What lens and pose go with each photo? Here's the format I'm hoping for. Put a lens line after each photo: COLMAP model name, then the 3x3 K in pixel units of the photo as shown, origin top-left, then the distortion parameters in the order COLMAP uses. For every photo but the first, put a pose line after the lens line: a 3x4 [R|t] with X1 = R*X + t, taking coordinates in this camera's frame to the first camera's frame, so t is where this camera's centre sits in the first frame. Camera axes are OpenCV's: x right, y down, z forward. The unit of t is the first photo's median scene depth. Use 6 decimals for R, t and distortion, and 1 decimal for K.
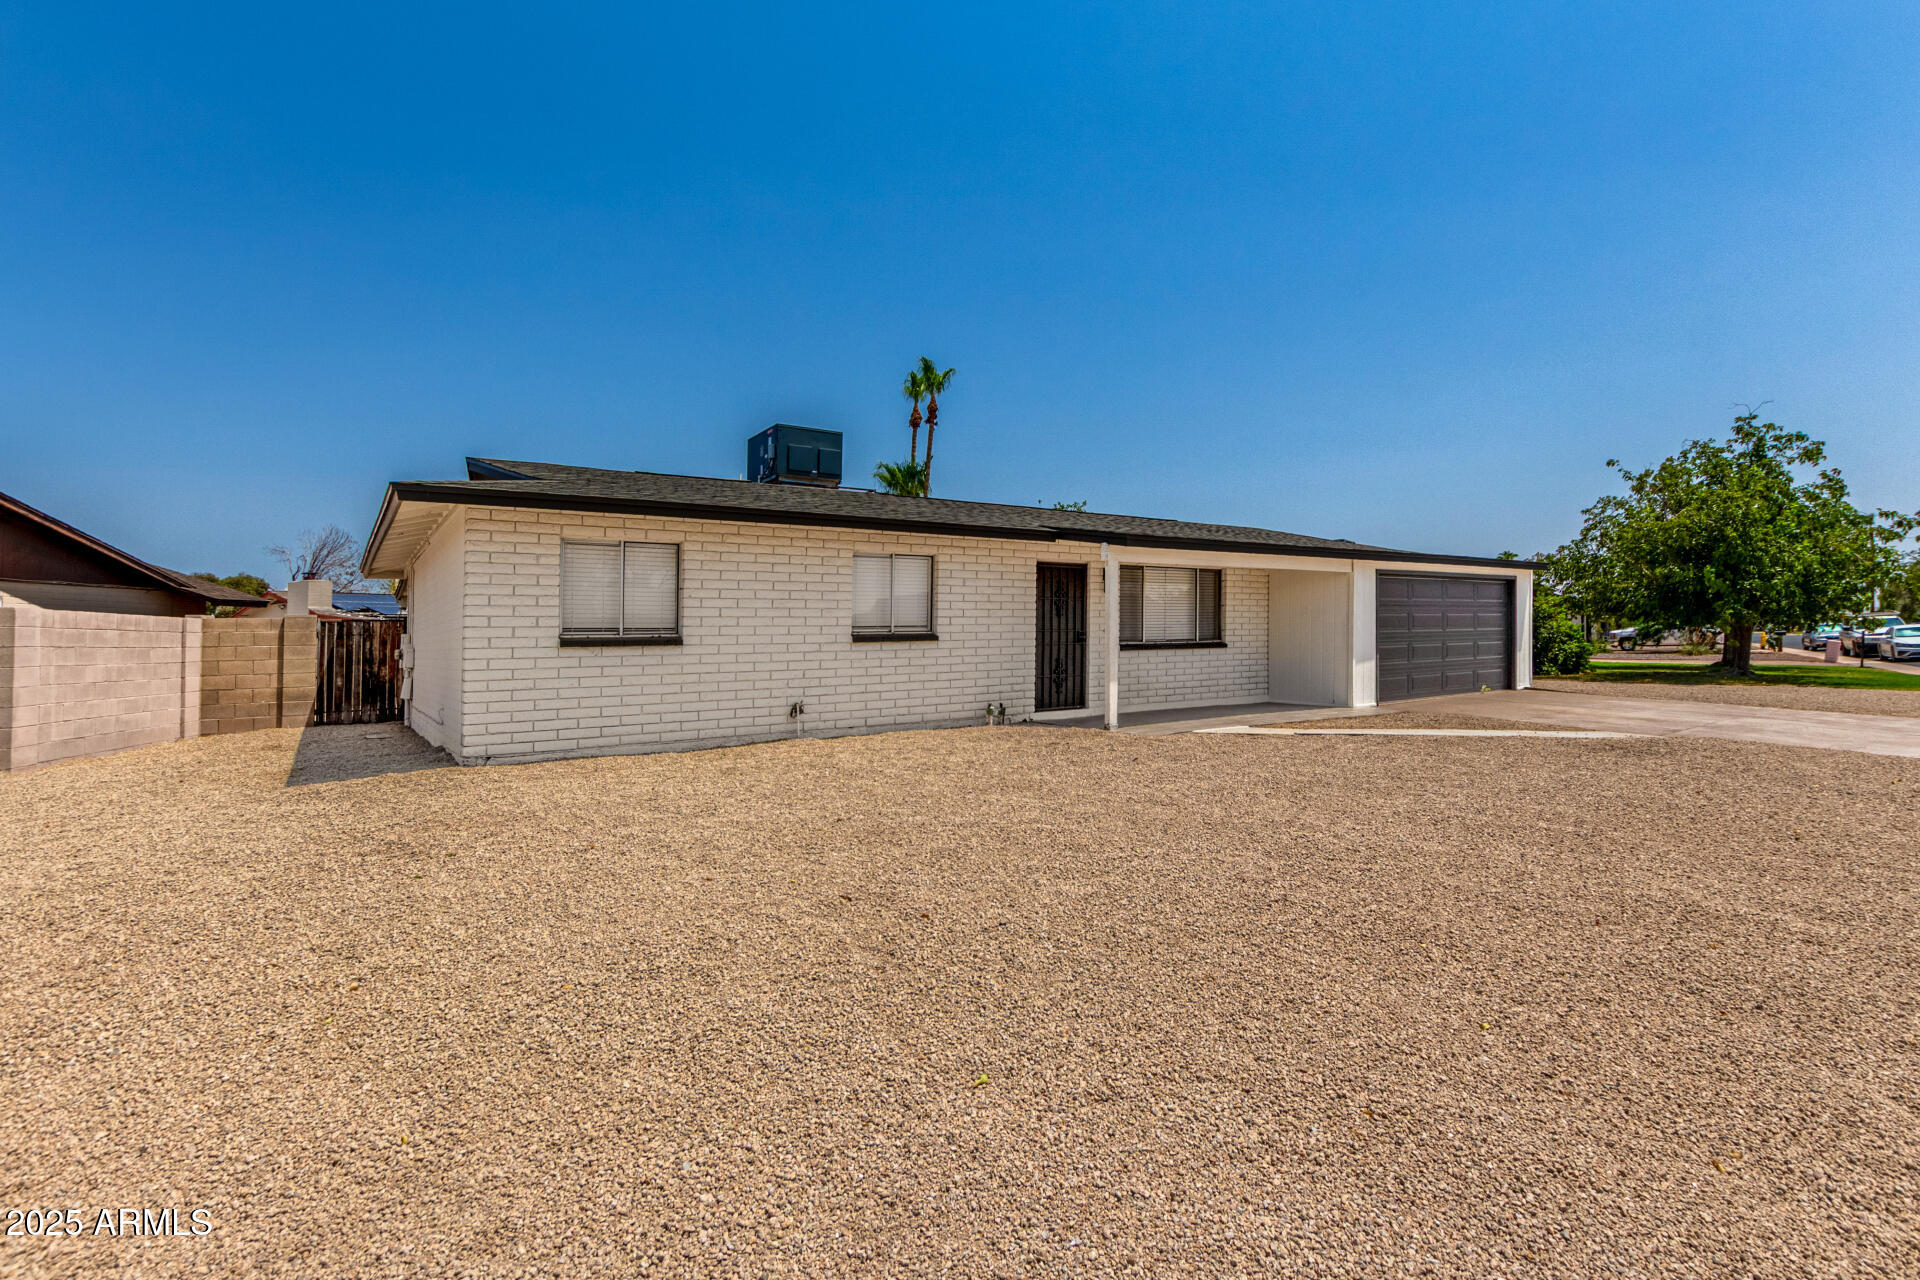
lens RADIAL K [[894.1, 0, 968.2], [0, 894.1, 625.1], [0, 0, 1]] dist [0.001673, -0.000029]
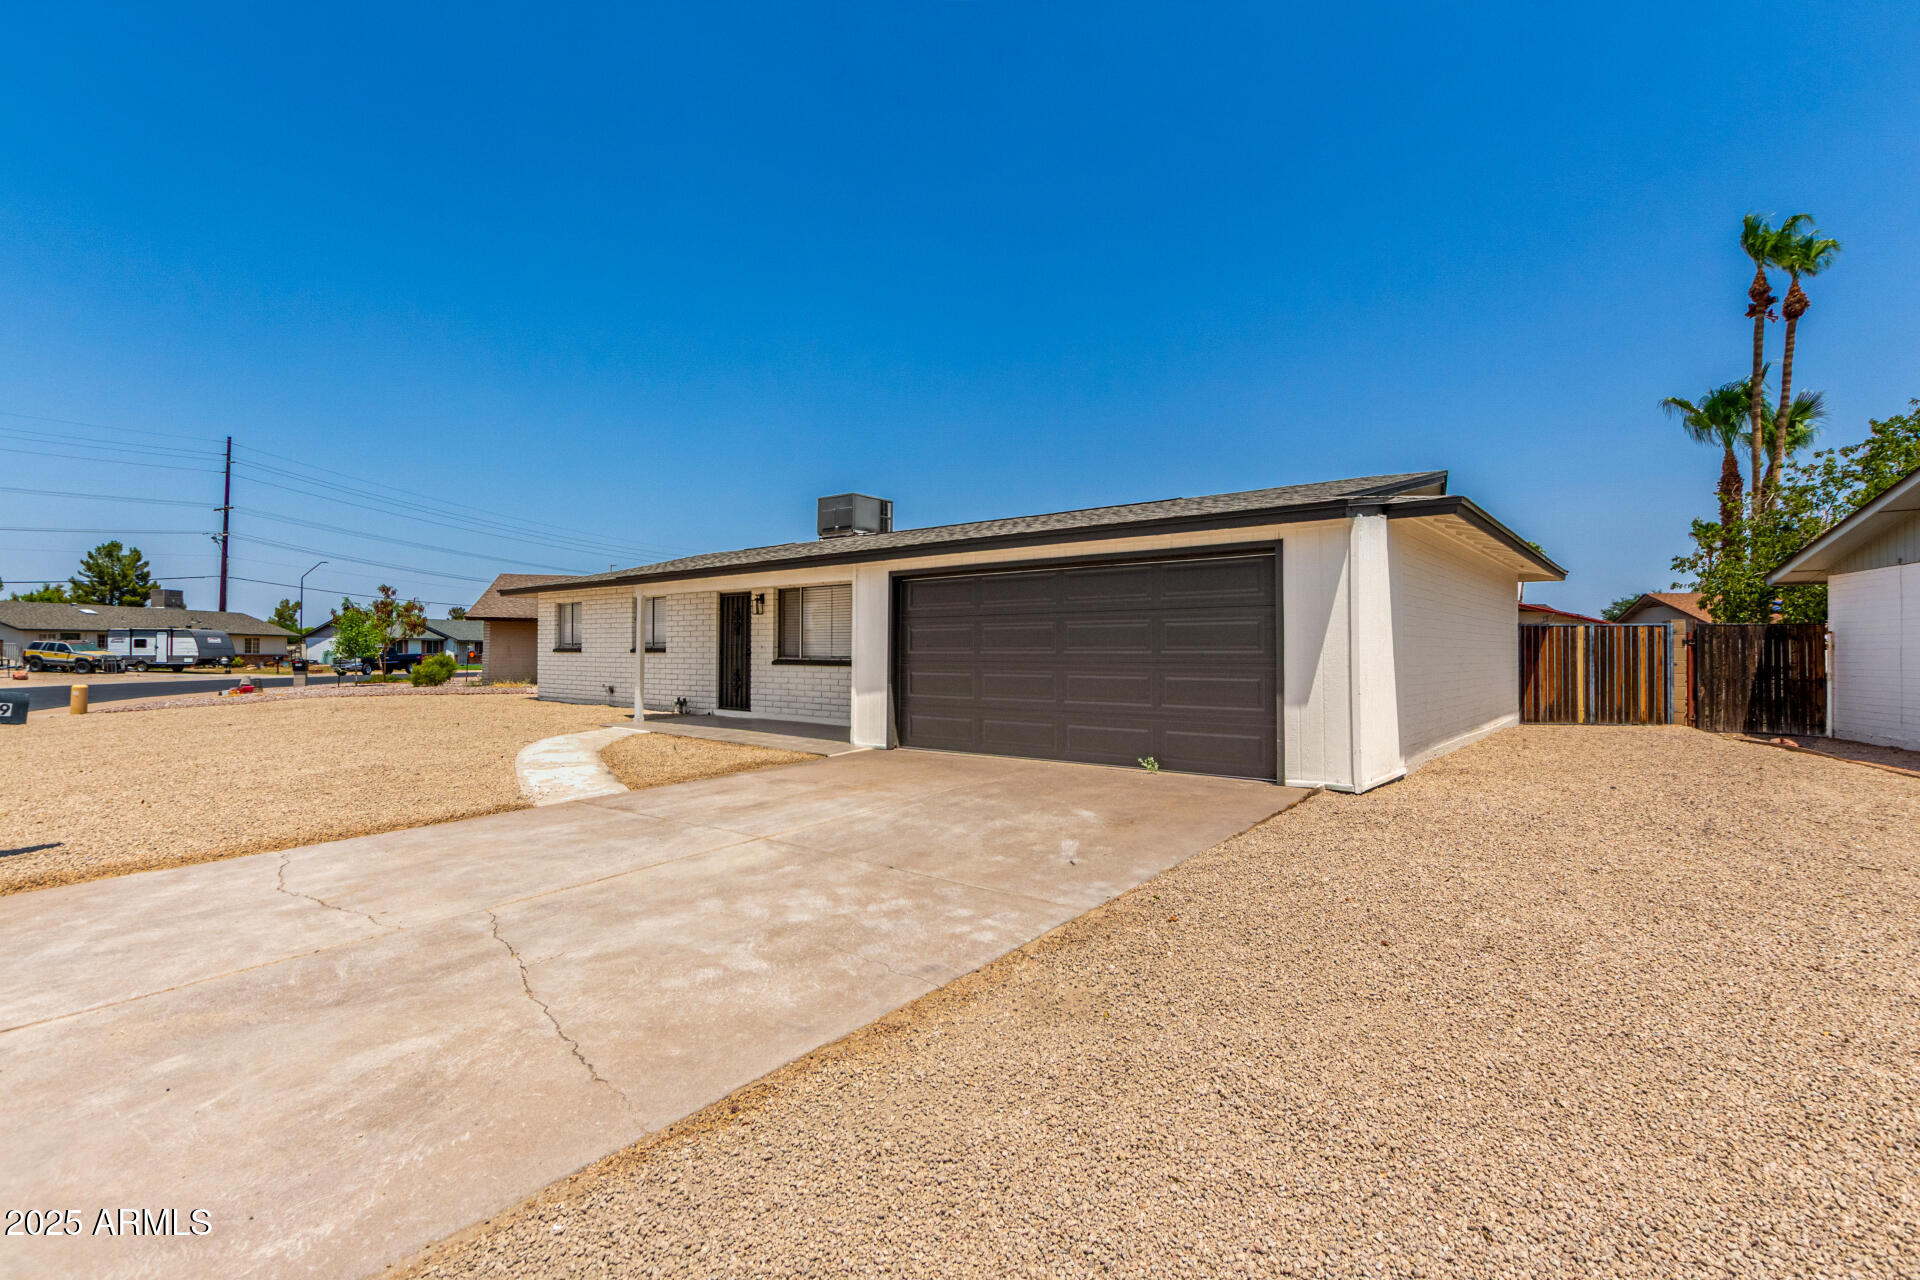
lens RADIAL K [[894.1, 0, 968.2], [0, 894.1, 625.1], [0, 0, 1]] dist [0.001673, -0.000029]
pose [[0.287248, -0.003753, -0.957849, 1.354584], [0.011745, 0.999931, -0.000395, -0.019709], [0.957784, -0.011137, 0.287273, 0.922144]]
